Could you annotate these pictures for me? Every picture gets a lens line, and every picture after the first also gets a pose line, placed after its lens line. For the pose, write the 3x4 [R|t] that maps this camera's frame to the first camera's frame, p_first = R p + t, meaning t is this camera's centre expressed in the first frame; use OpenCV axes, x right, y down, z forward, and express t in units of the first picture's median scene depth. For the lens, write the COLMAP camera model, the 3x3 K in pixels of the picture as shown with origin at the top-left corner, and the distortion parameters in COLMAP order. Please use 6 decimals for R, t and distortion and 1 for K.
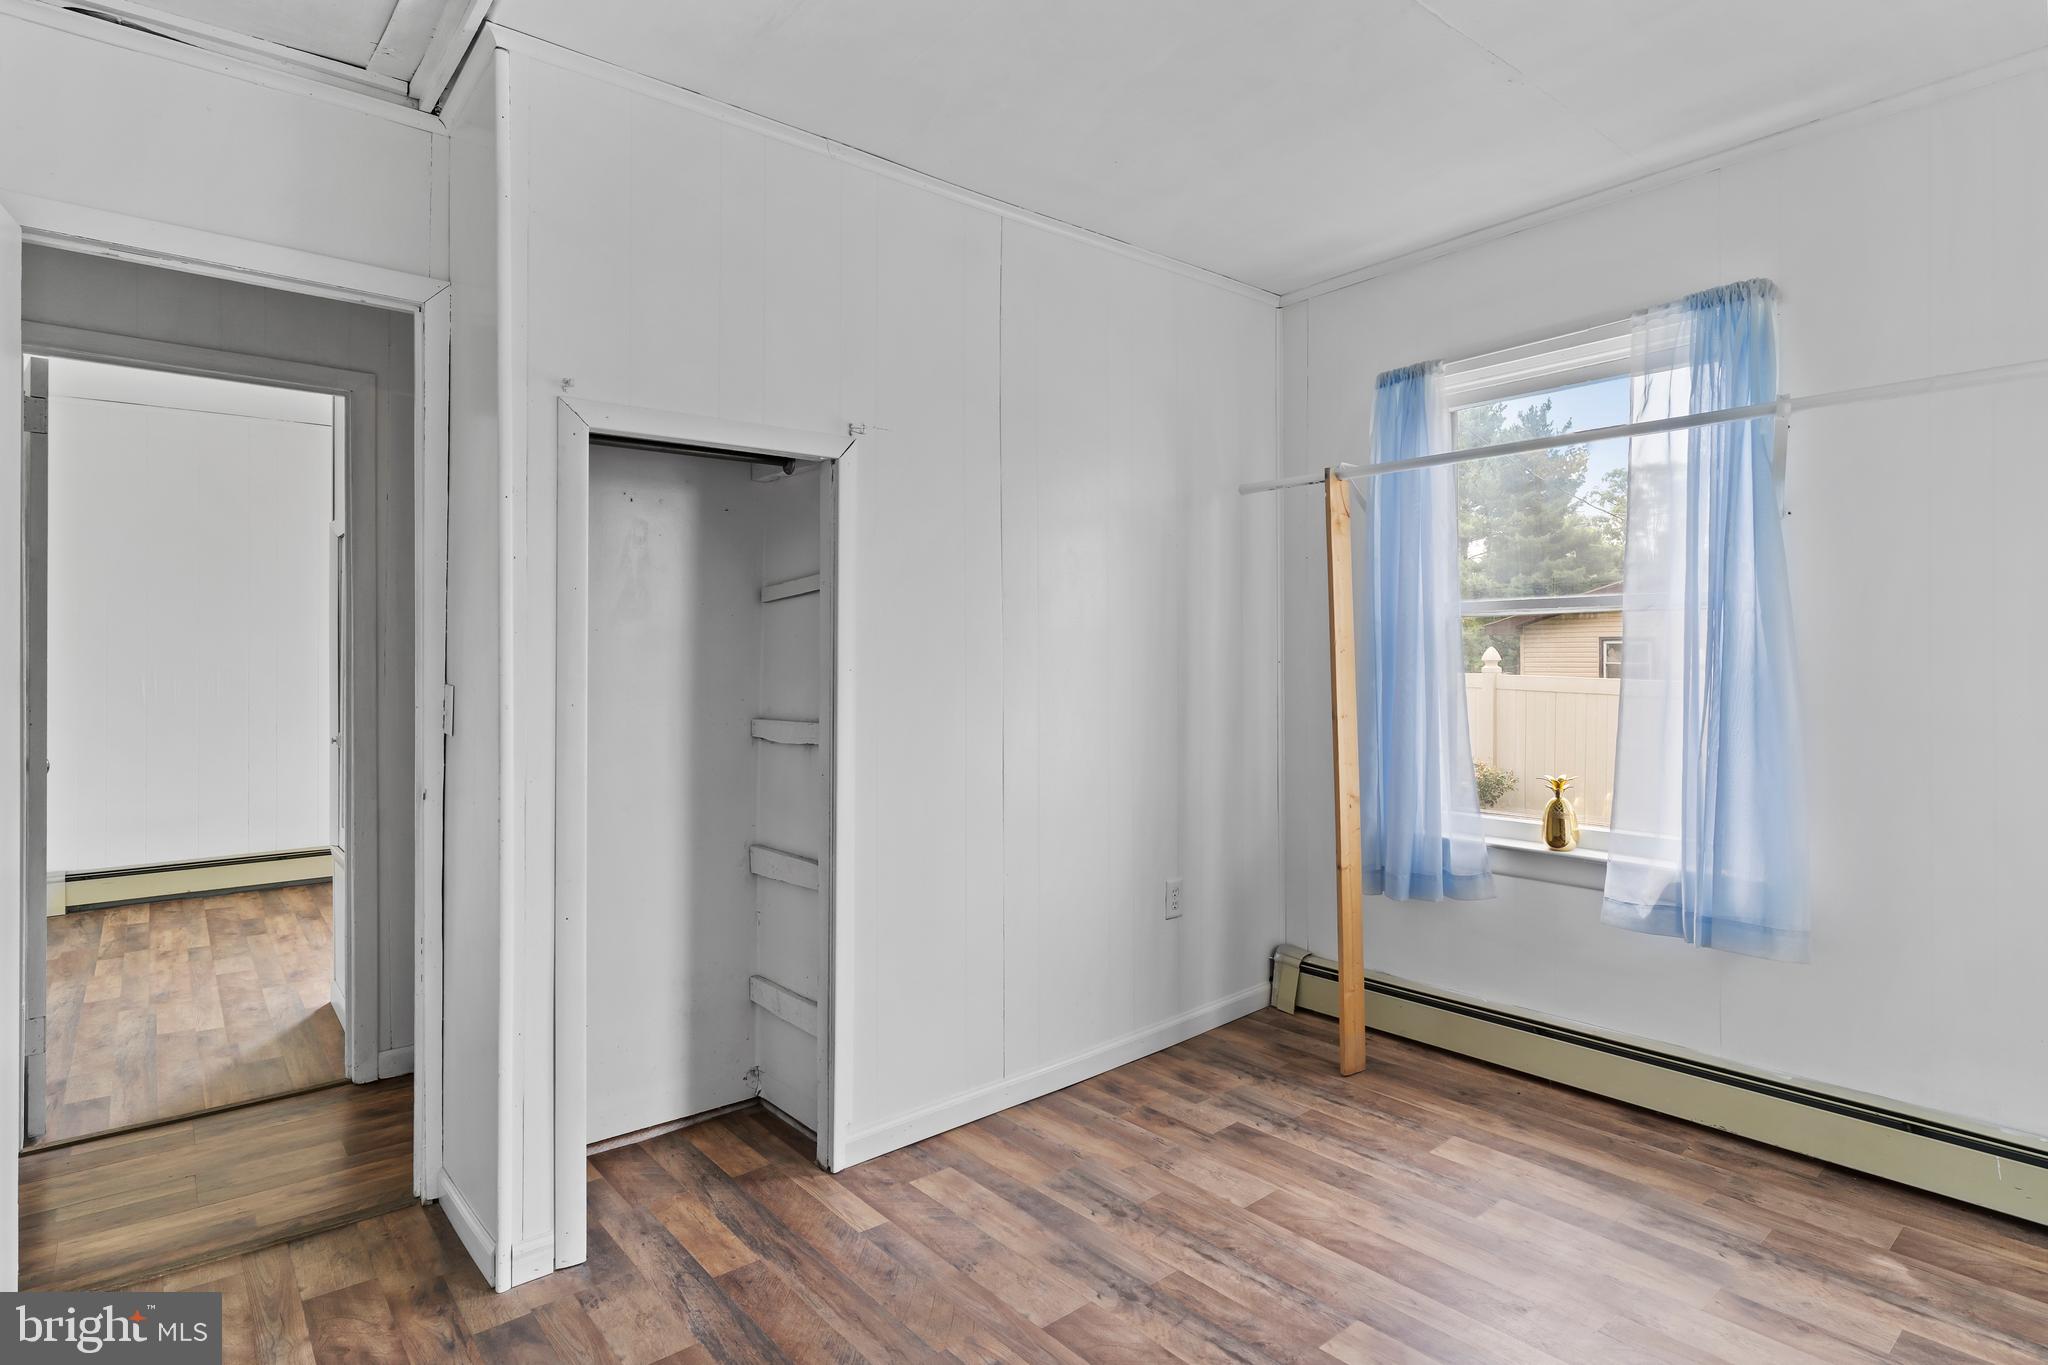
lens RADIAL K [[1052.9, 0, 1011.0], [0, 1052.9, 640.0], [0, 0, 1]] dist [-0.003983, 0.001576]
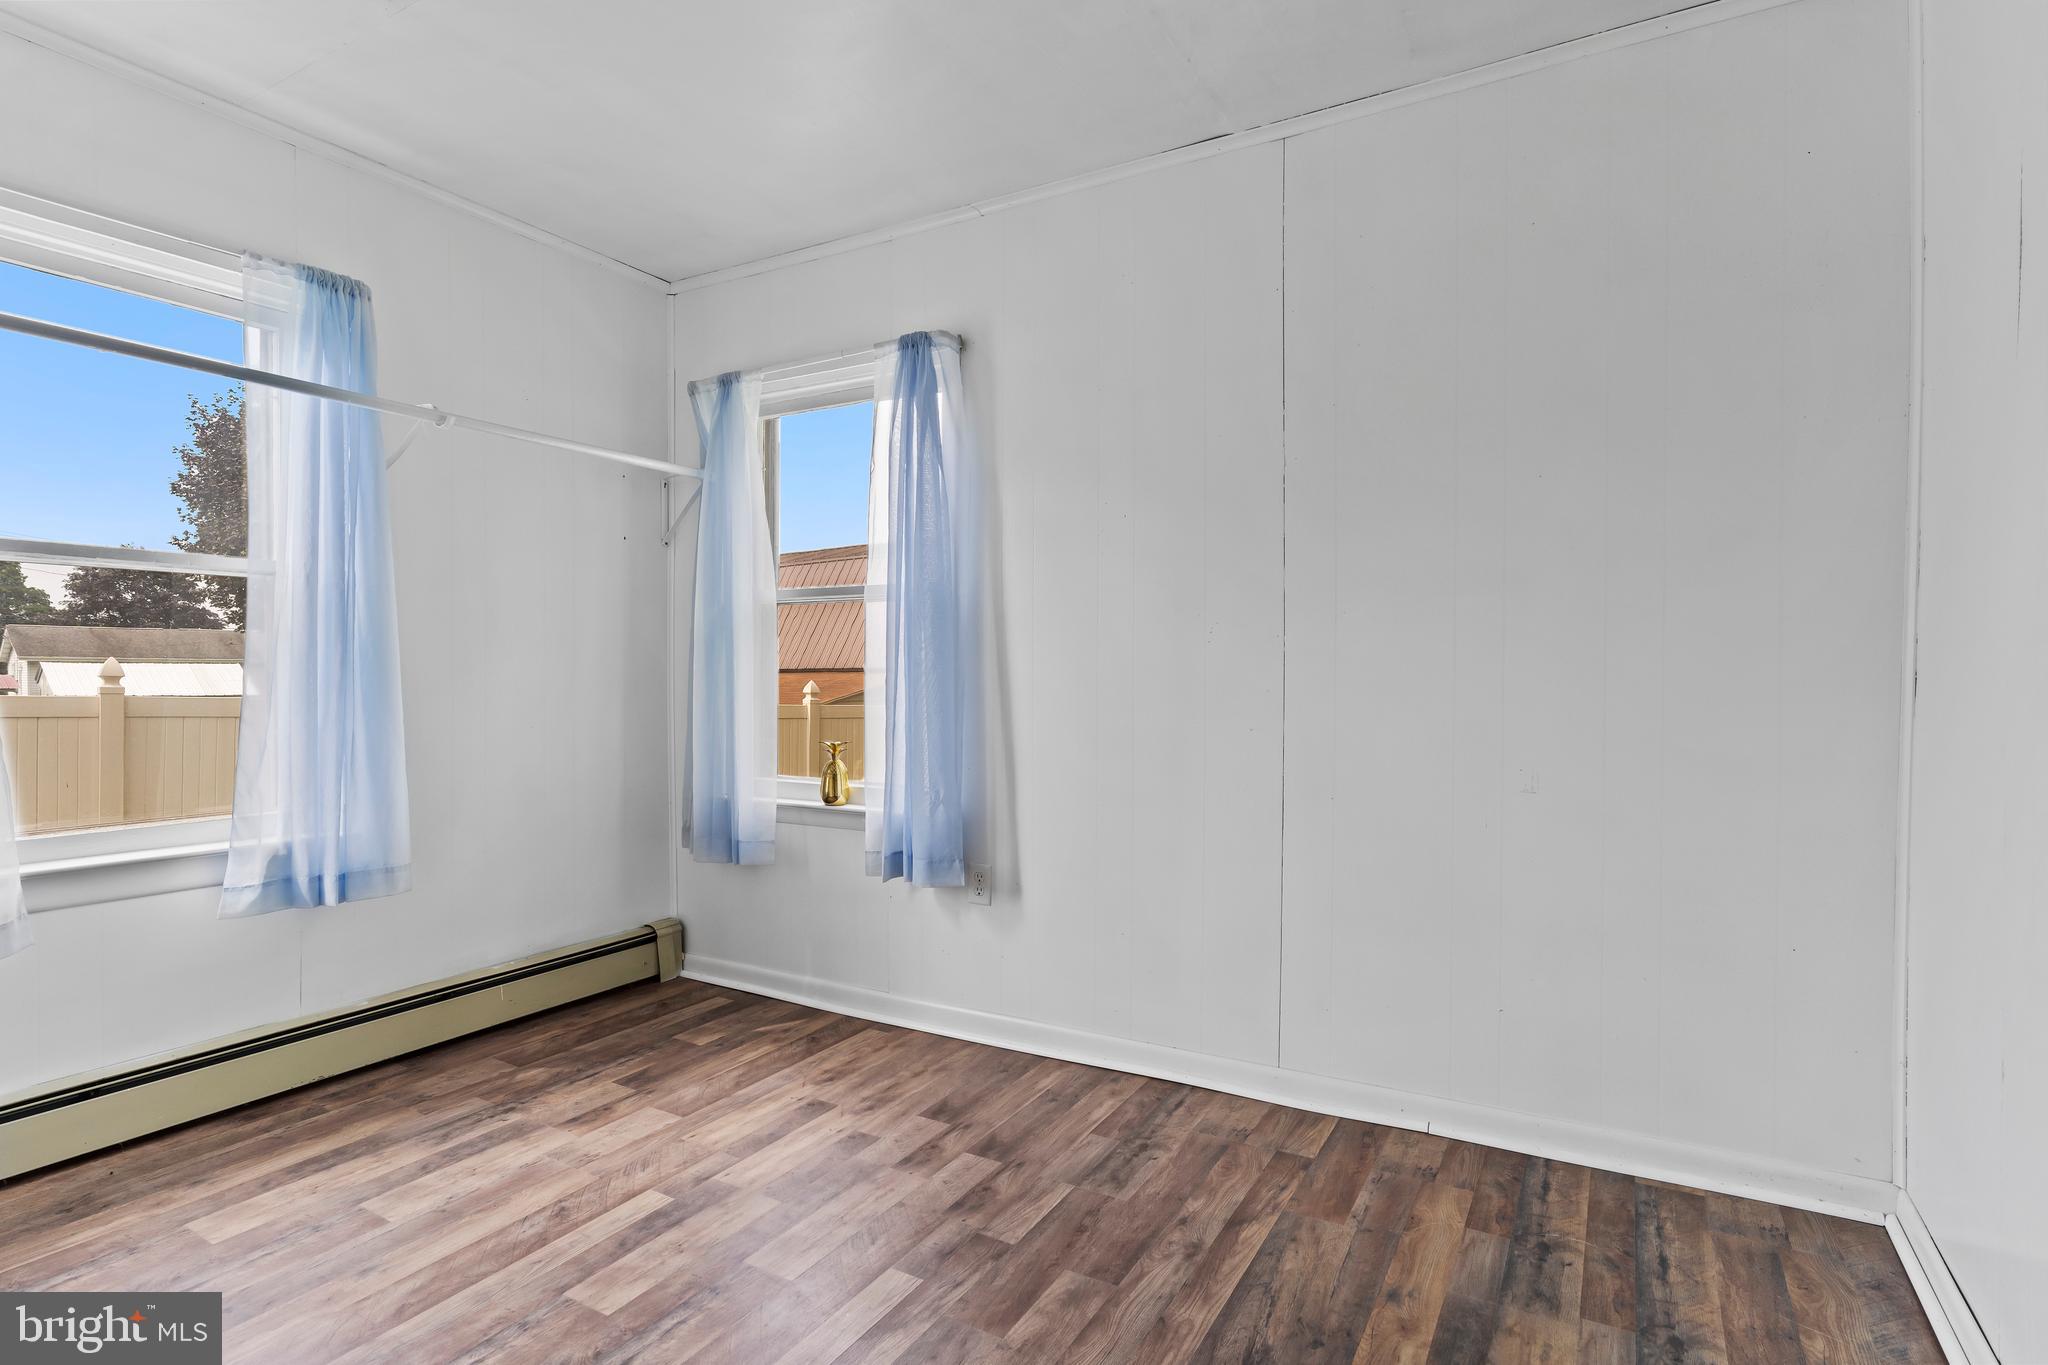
lens RADIAL K [[1052.9, 0, 1028.1], [0, 1052.9, 672.8], [0, 0, 1]] dist [-0.003983, 0.001576]
pose [[-0.339155, -0.005626, 0.940714, -0.558242], [-0.017310, 0.999850, -0.000261, 0.051181], [-0.940571, -0.016373, -0.339202, 0.718132]]
